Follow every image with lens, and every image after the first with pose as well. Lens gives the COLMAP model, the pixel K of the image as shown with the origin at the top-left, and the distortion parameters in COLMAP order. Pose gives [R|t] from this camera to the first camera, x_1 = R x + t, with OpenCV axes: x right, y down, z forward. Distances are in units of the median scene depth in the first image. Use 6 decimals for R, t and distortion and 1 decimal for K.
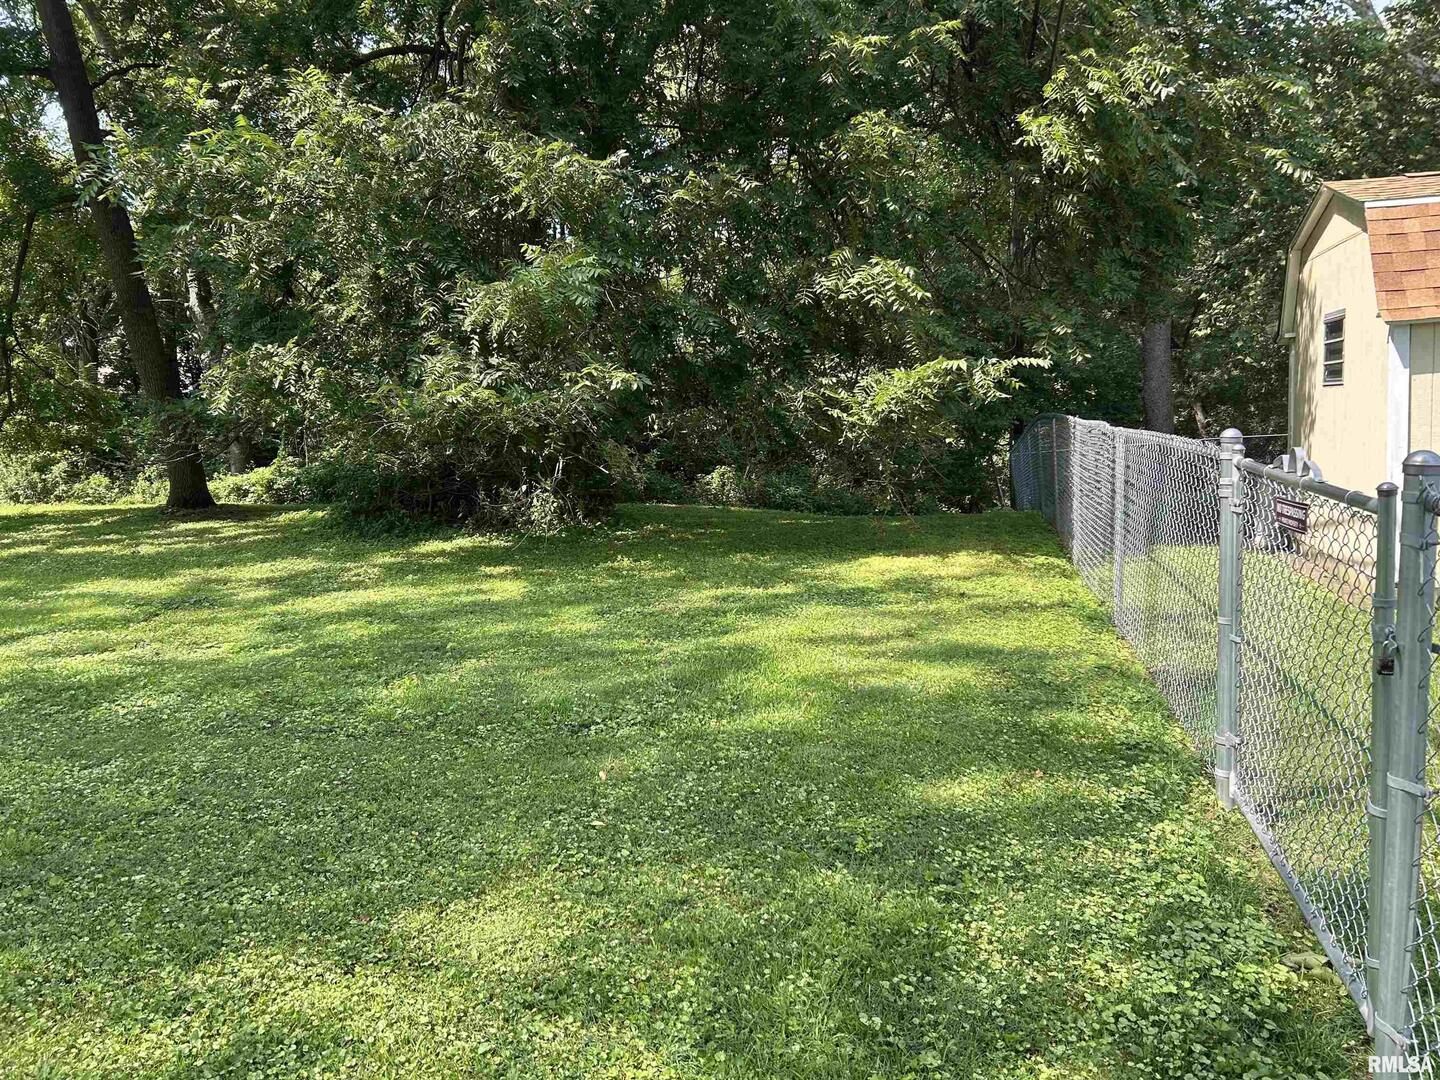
lens RADIAL K [[1073.5, 0, 720.0], [0, 1073.5, 540.0], [0, 0, 1]] dist [0.063182, -0.065493]
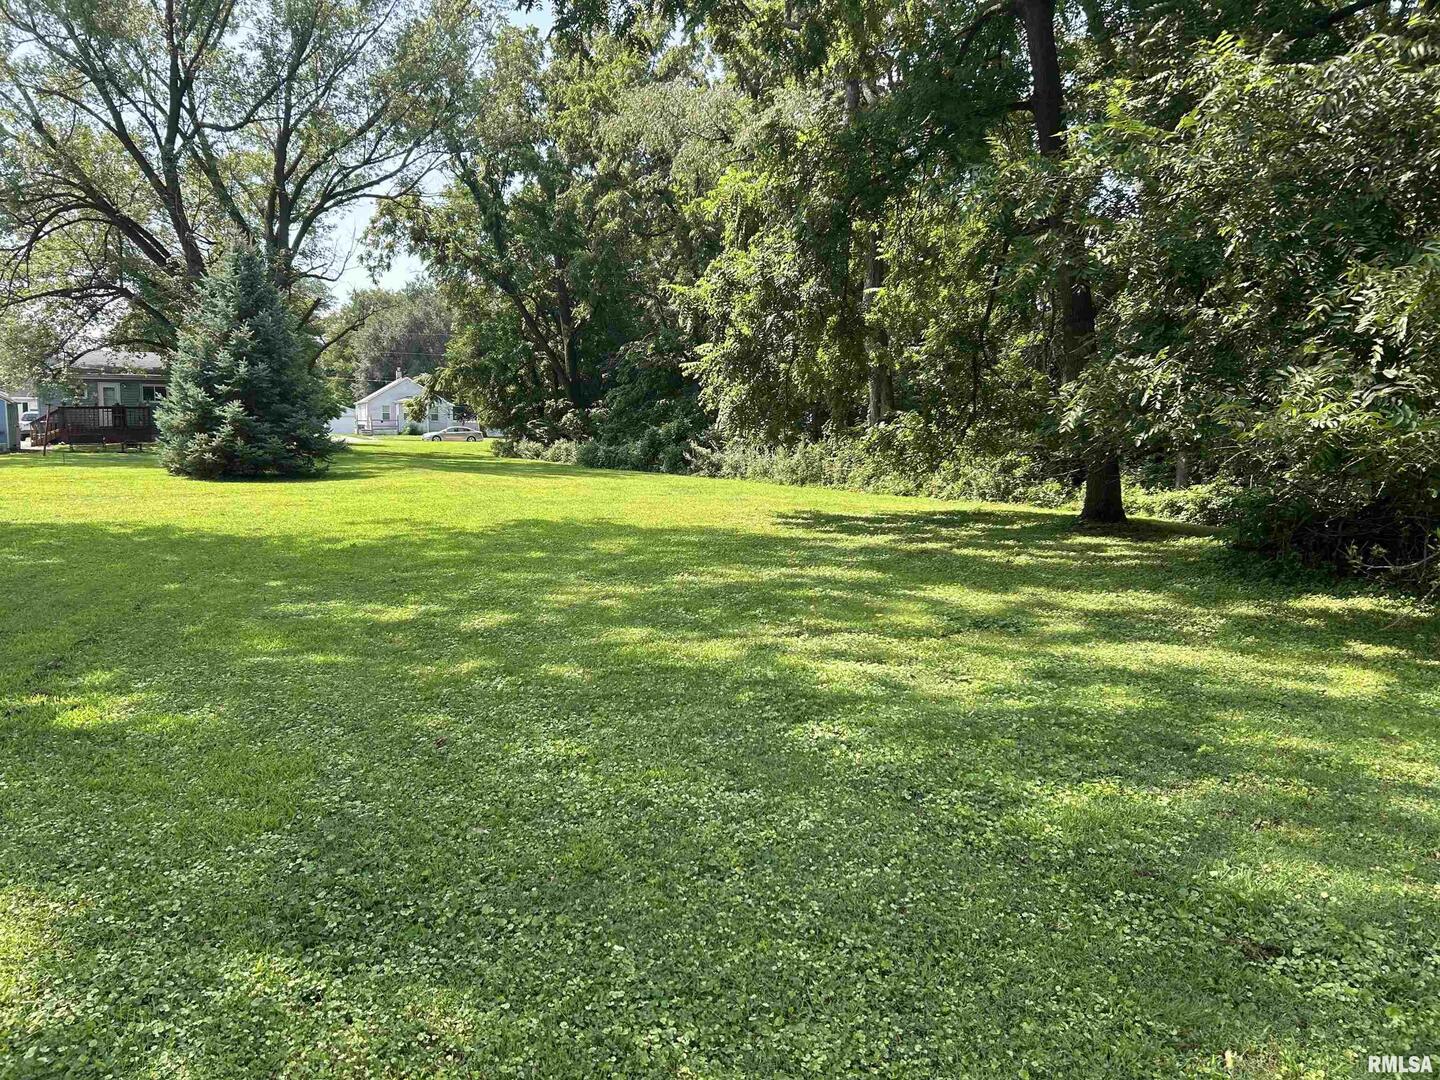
lens RADIAL K [[1073.5, 0, 720.0], [0, 1073.5, 540.0], [0, 0, 1]] dist [0.063182, -0.065493]
pose [[0.652455, 0.114868, -0.749072, 0.045450], [-0.122422, 0.991439, 0.045403, -0.022483], [0.747874, 0.062080, 0.660931, 0.126217]]
